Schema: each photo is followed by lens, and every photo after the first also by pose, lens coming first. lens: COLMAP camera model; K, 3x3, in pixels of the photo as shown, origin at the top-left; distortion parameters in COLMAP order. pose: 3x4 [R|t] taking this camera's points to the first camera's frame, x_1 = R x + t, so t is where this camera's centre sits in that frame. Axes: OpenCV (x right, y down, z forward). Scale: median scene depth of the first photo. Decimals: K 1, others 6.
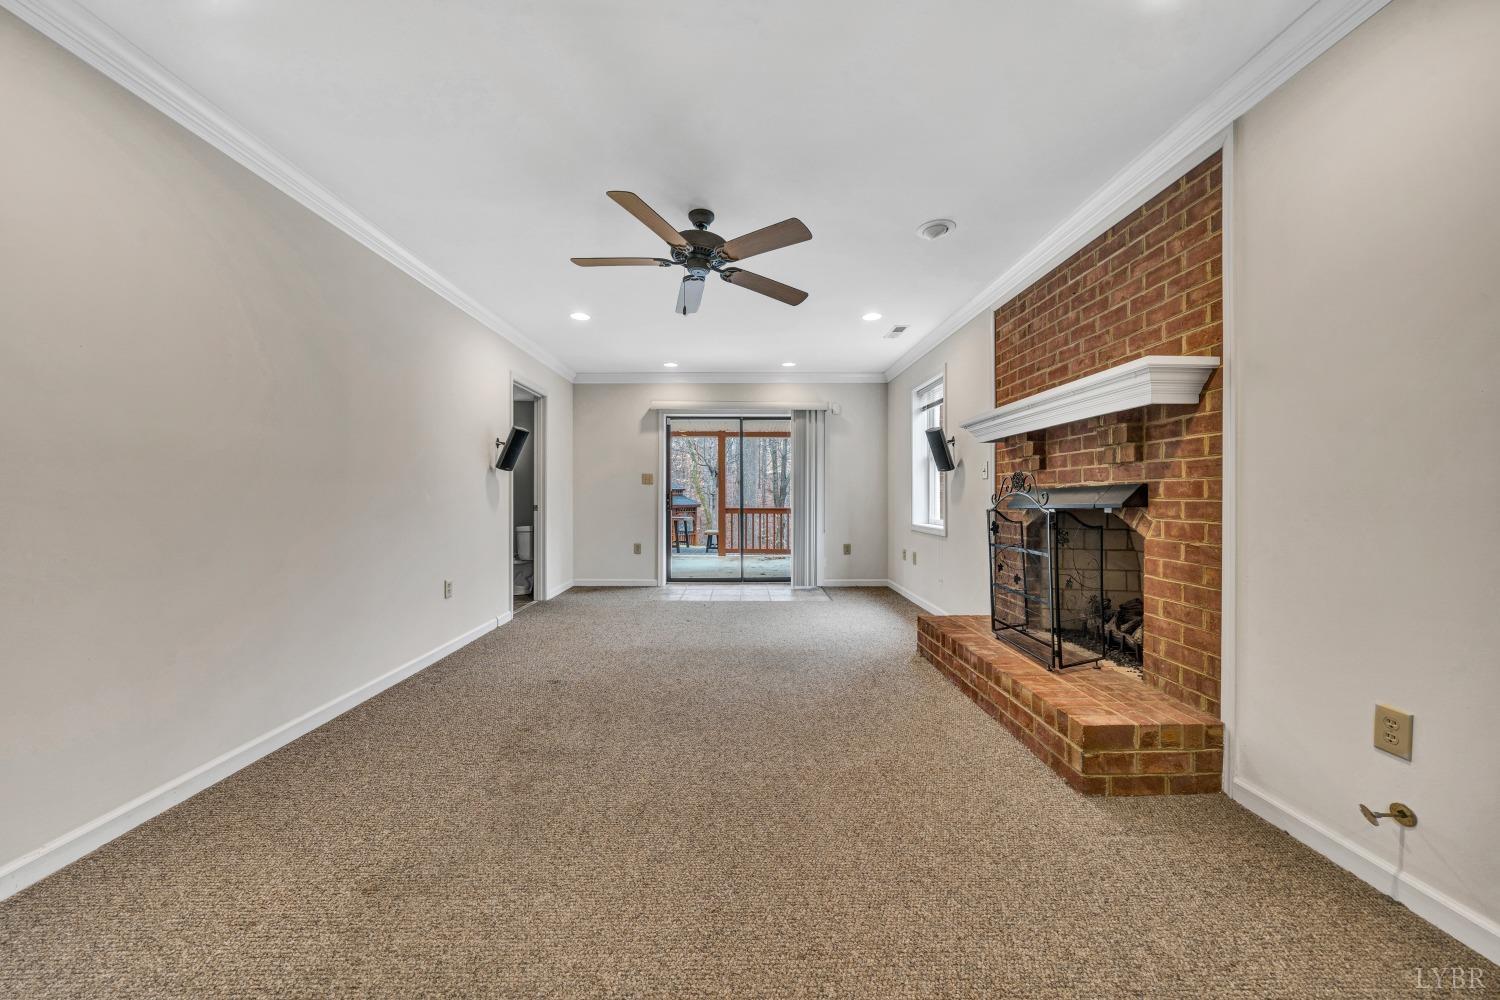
lens RADIAL K [[519.0, 0, 743.1], [0, 519.0, 496.8], [0, 0, 1]] dist [-0.005676, -0.000232]
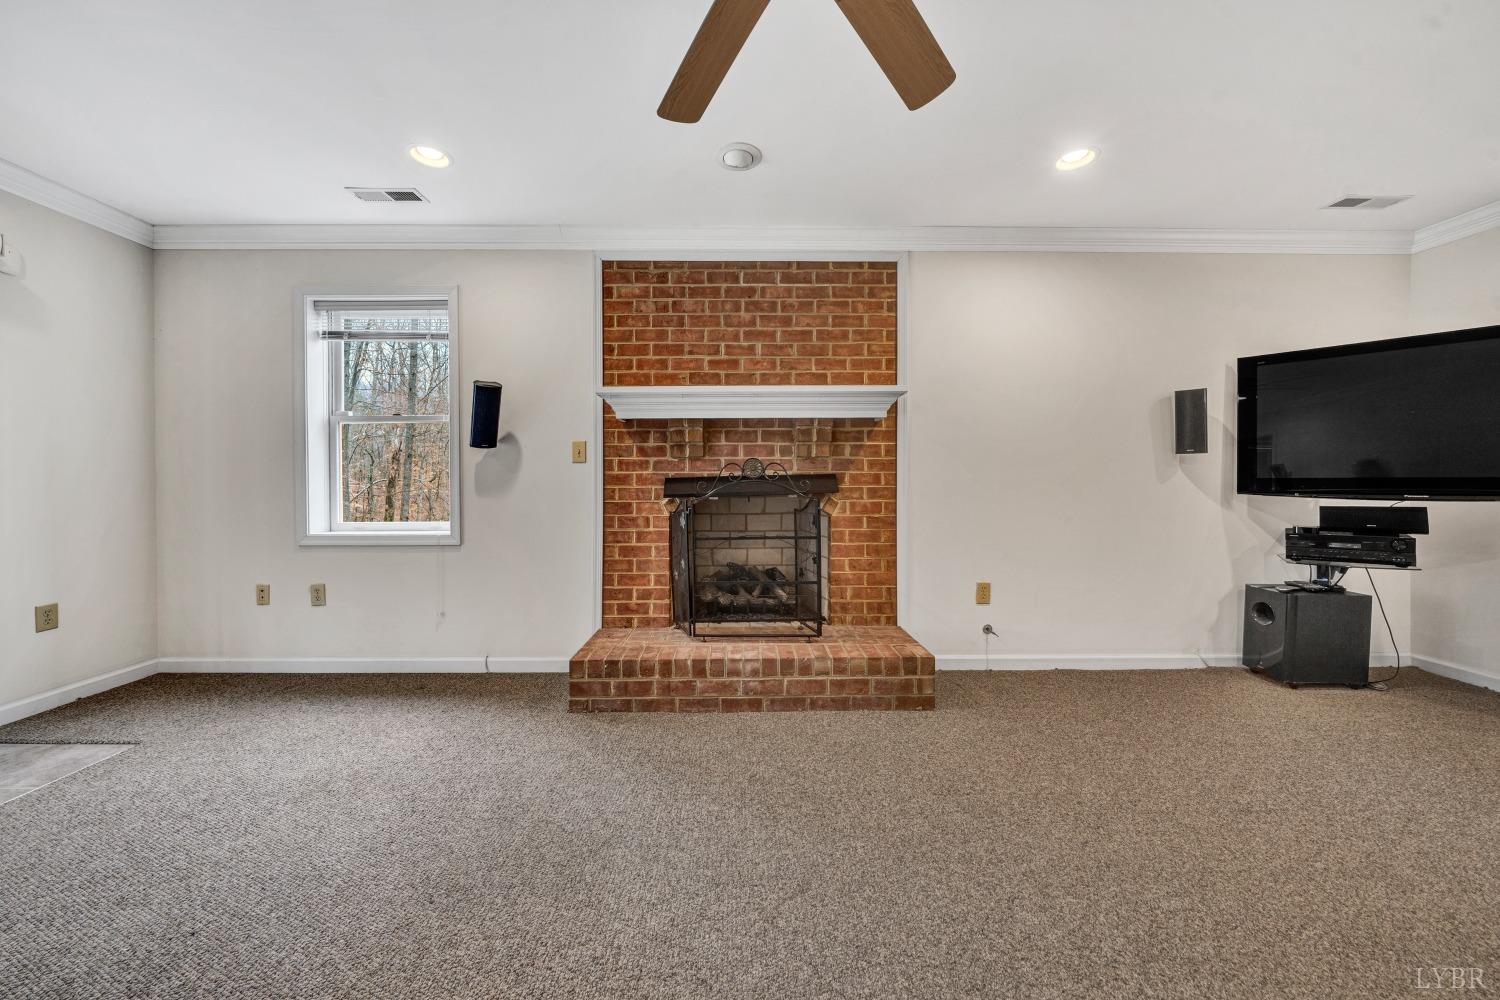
lens RADIAL K [[526.5, 0, 750.3], [0, 526.5, 484.0], [0, 0, 1]] dist [-0.002447, -0.000133]
pose [[-0.008664, -0.005597, 0.999947, -0.554357], [0.004347, 0.999975, 0.005635, -0.008538], [-0.999953, 0.004395, -0.008639, 1.199350]]
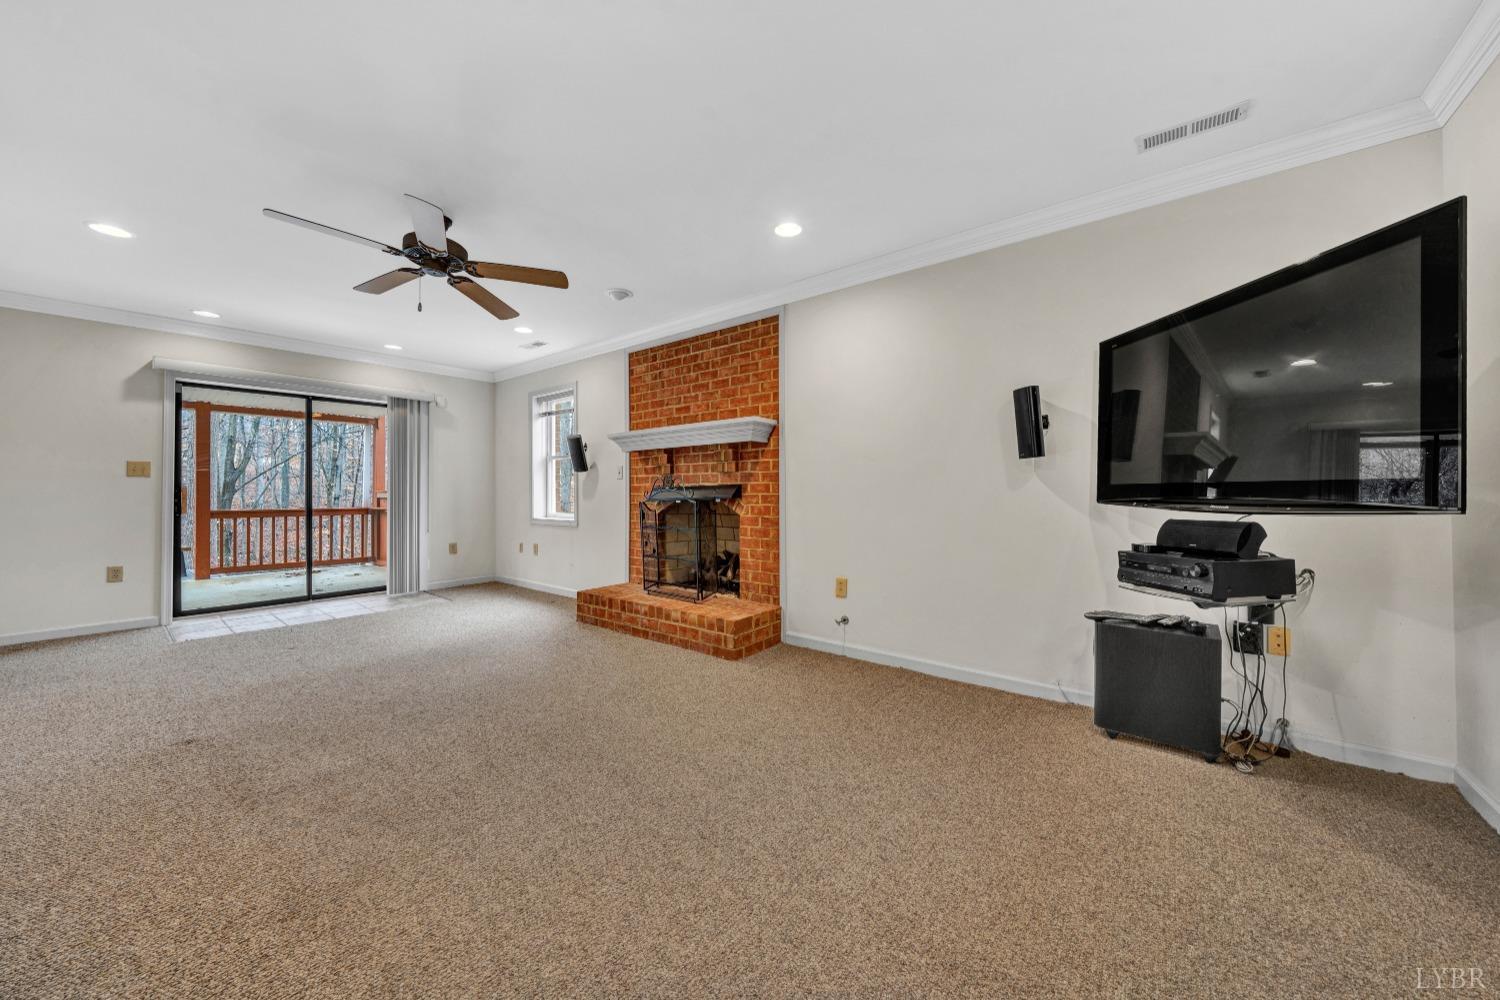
lens RADIAL K [[530.8, 0, 758.3], [0, 530.8, 486.8], [0, 0, 1]] dist [-0.000312, -0.000077]
pose [[0.622462, 0.004943, 0.782634, -0.577715], [0.005886, 0.999922, -0.010997, 0.001987], [-0.782628, 0.011451, 0.622385, -0.161792]]
